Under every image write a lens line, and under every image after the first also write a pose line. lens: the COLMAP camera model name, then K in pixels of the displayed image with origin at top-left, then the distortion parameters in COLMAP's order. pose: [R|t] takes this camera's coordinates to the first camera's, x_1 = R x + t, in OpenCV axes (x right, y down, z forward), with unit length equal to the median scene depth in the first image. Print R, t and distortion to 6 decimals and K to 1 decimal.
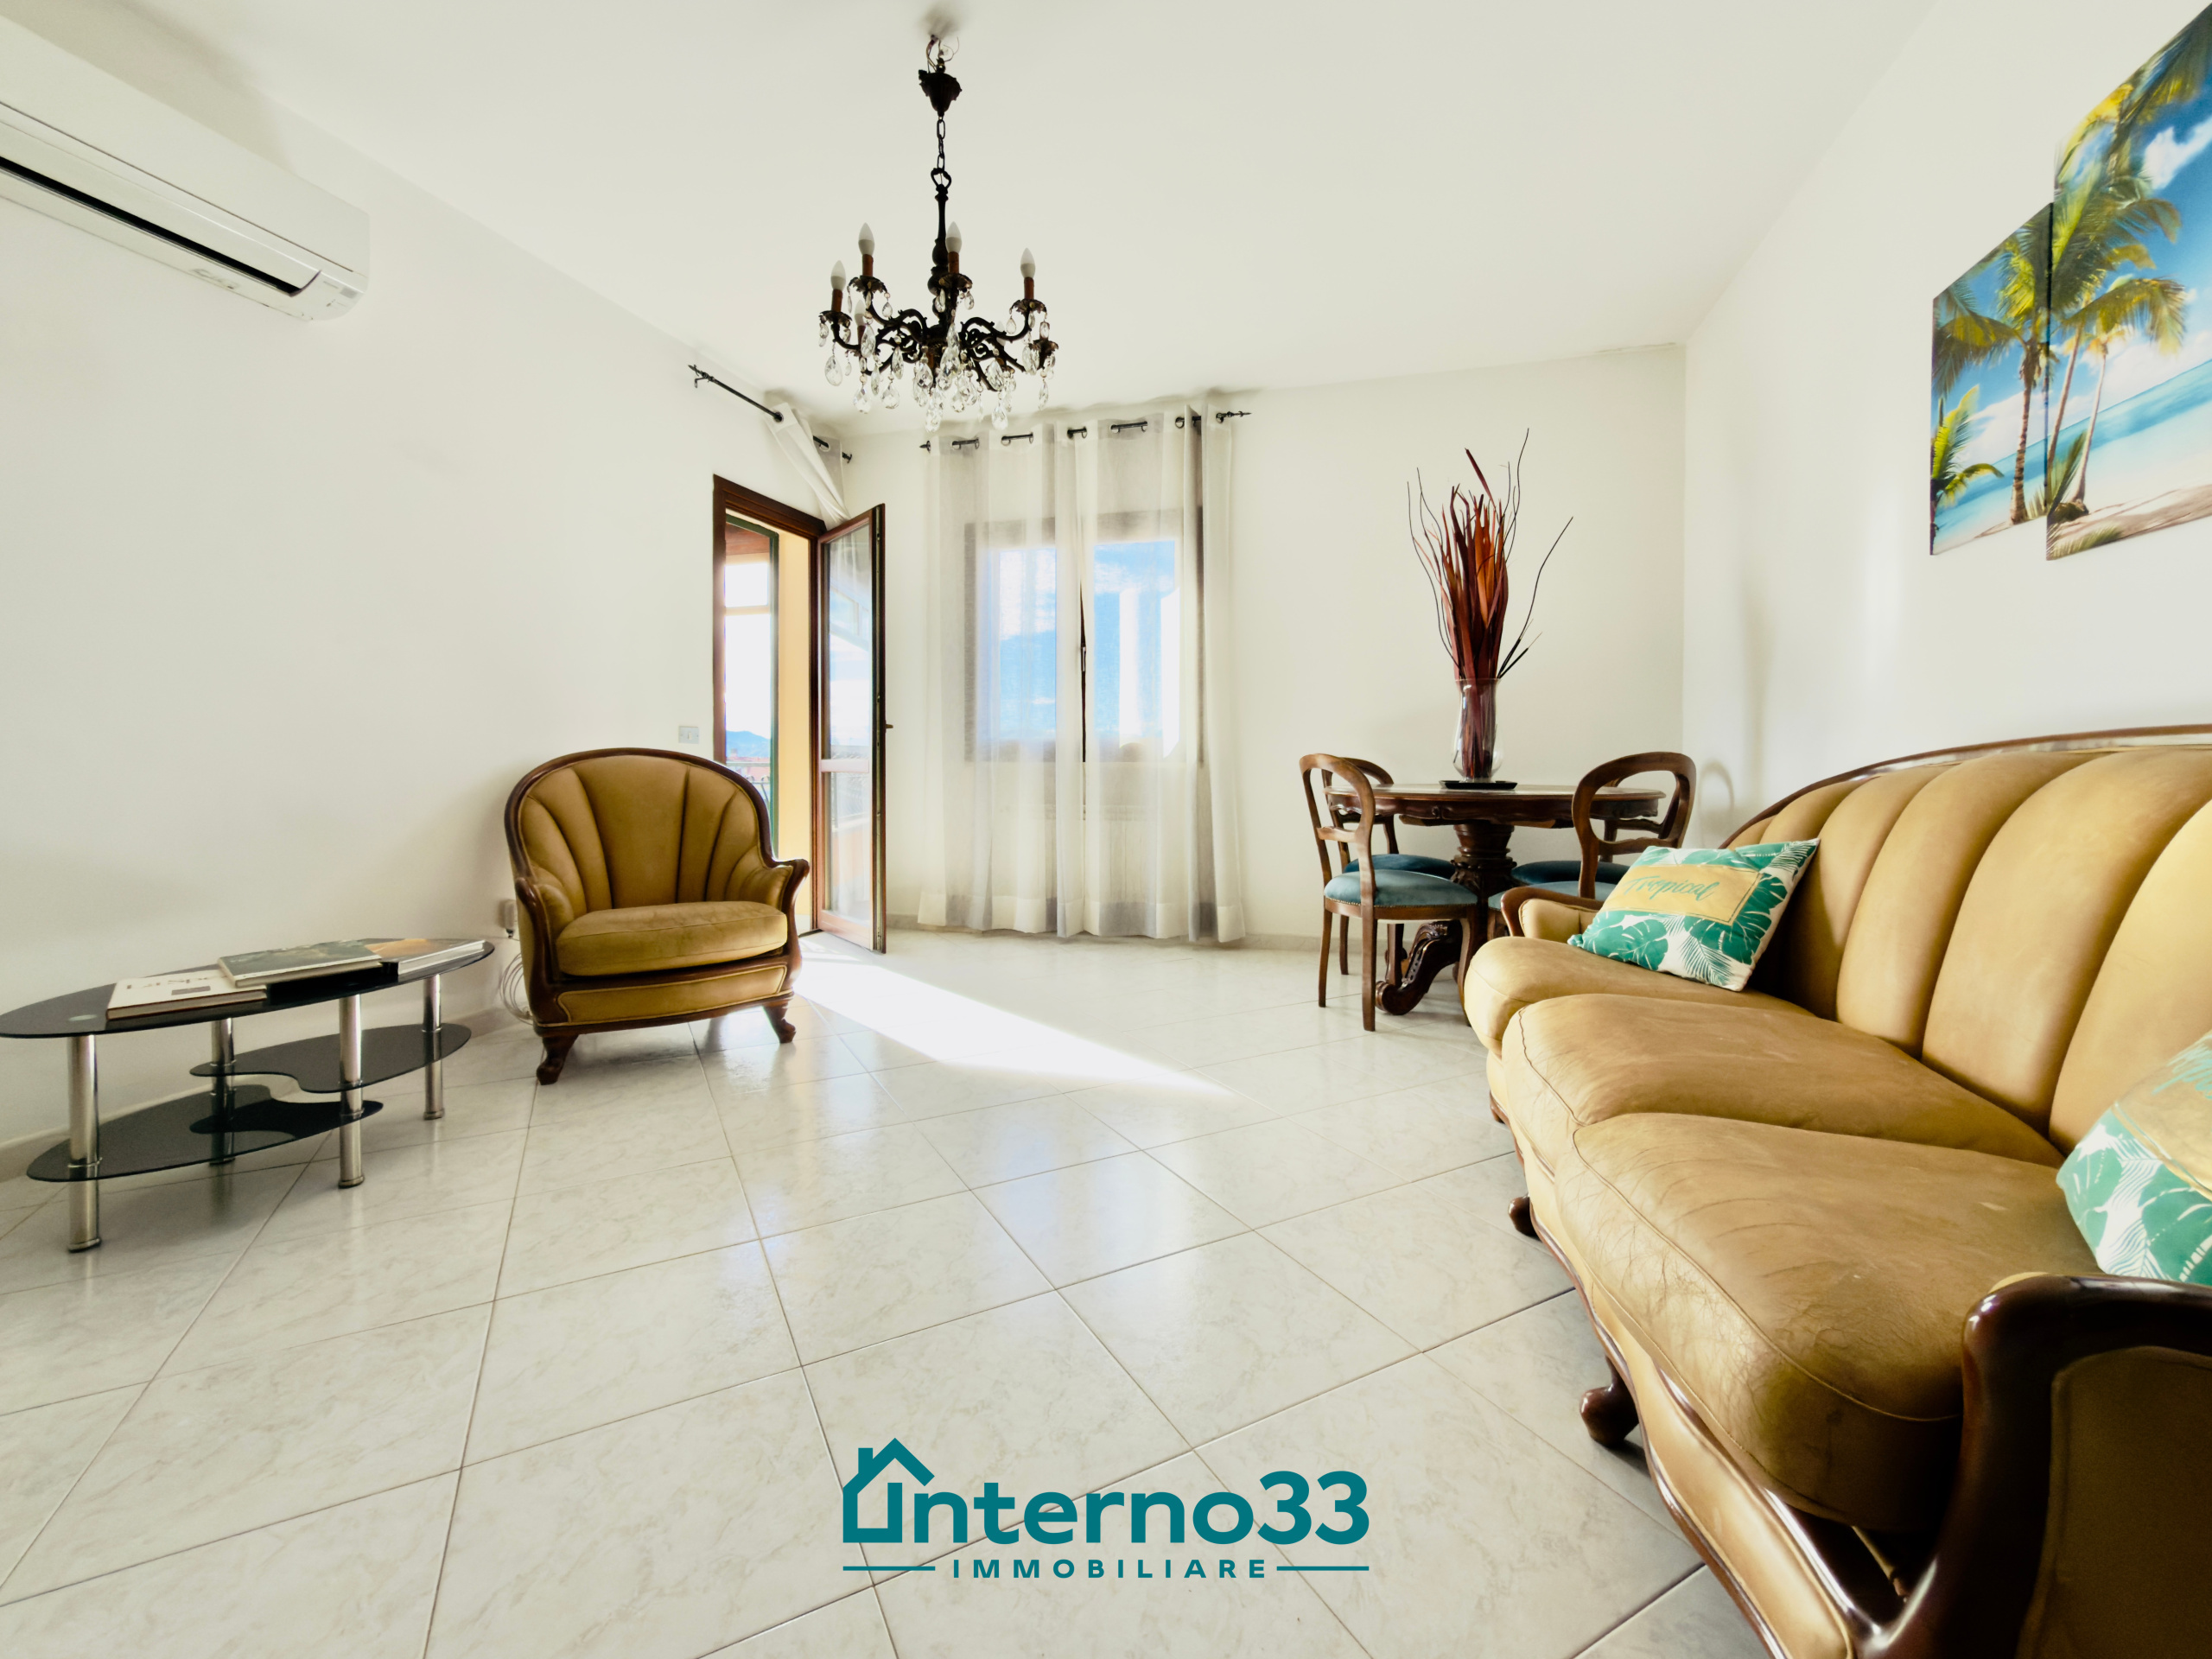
lens RADIAL K [[921.3, 0, 1132.2], [0, 921.3, 766.3], [0, 0, 1]] dist [0.000570, 0.000449]
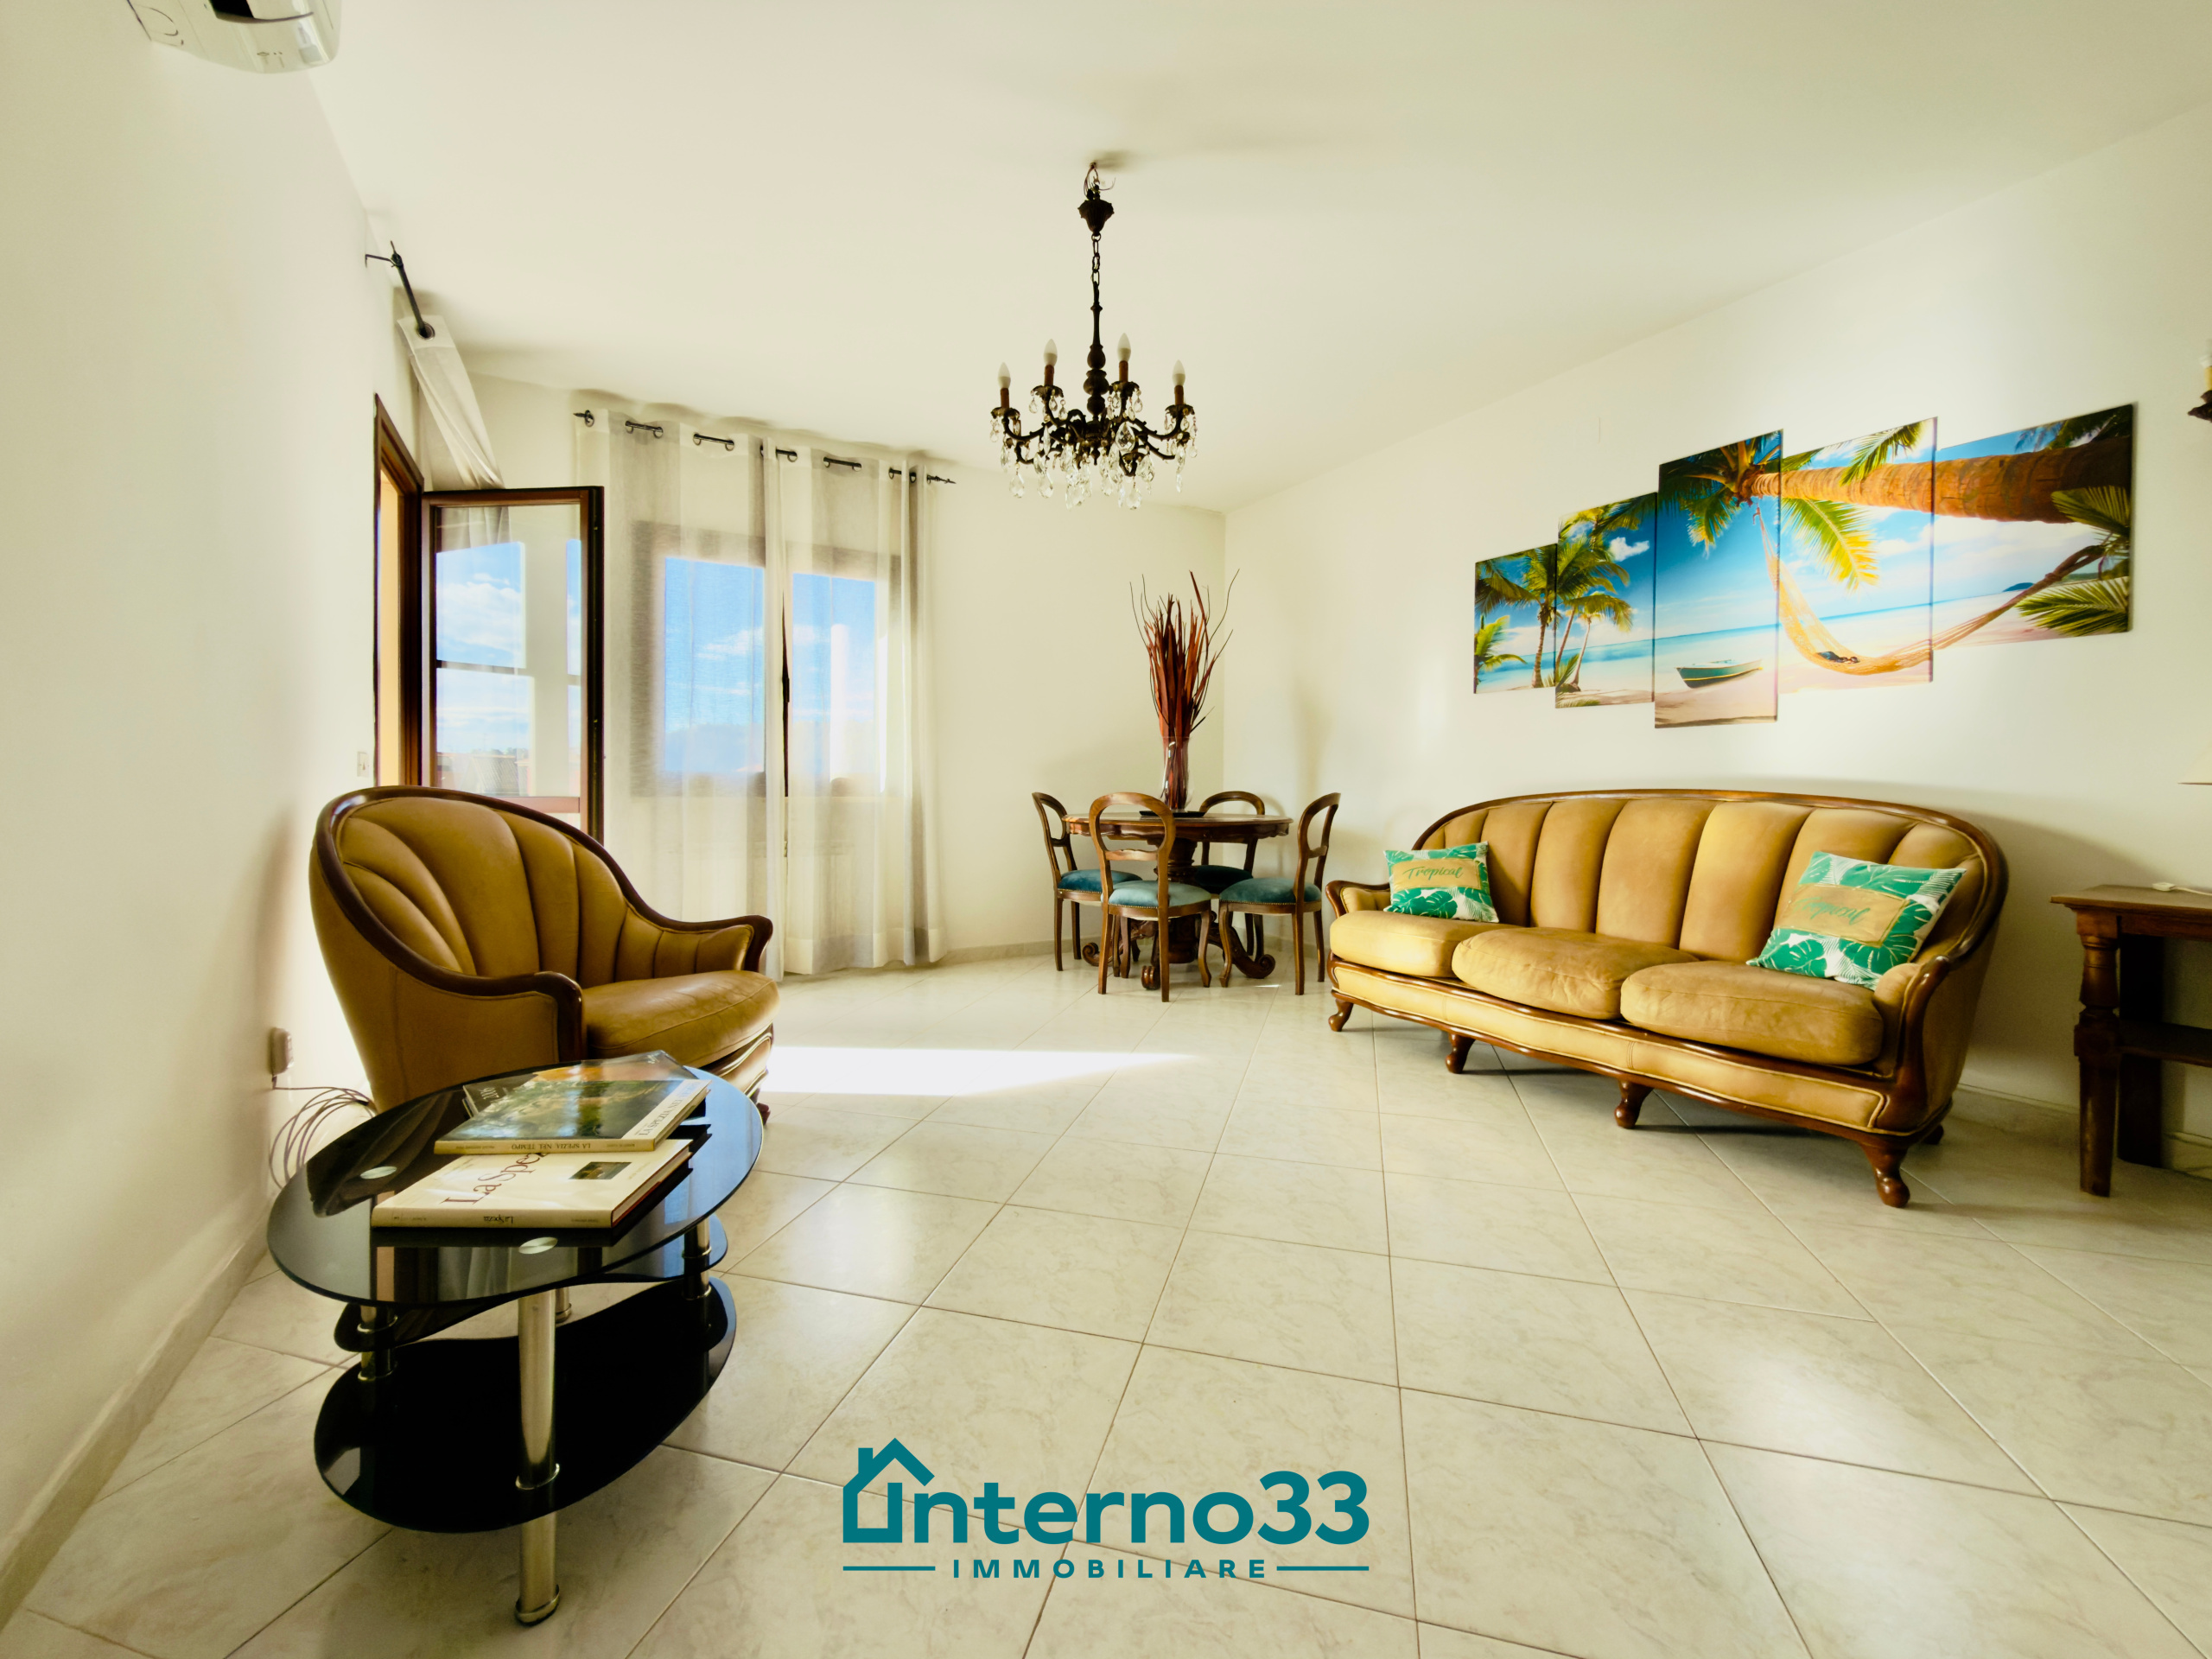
lens RADIAL K [[880.7, 0, 1114.4], [0, 880.7, 789.2], [0, 0, 1]] dist [-0.010475, -0.000122]
pose [[0.706061, 0.003411, 0.708143, -0.984511], [-0.001736, 0.999994, -0.003086, -0.020801], [-0.708149, 0.000950, 0.706062, 0.230478]]
